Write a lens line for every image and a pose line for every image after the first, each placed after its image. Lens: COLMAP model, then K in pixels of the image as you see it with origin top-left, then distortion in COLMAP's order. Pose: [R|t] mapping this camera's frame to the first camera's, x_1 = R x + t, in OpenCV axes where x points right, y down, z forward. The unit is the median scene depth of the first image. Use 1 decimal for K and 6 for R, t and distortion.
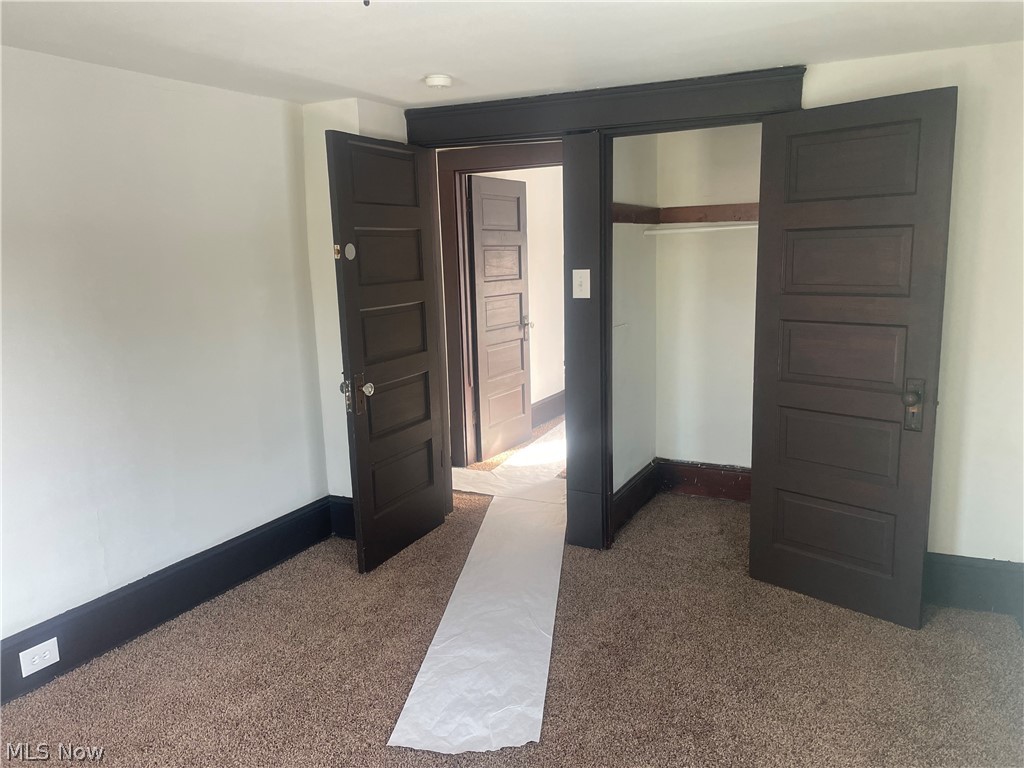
lens RADIAL K [[771.2, 0, 513.9], [0, 771.2, 384.6], [0, 0, 1]] dist [0.010824, -0.004558]
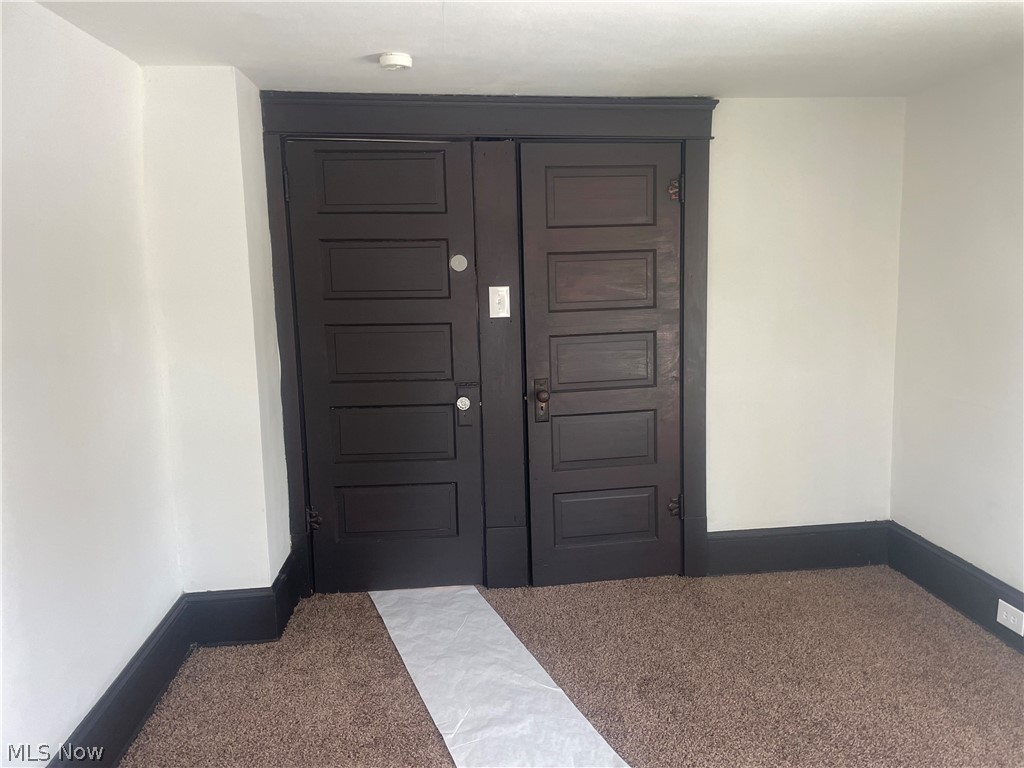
lens RADIAL K [[771.2, 0, 516.1], [0, 771.2, 382.4], [0, 0, 1]] dist [0.010824, -0.004558]
pose [[0.839843, -0.070740, 0.538200, -0.440705], [0.093332, 0.995525, -0.014791, -0.021492], [-0.534745, 0.062654, 0.842687, 0.238580]]
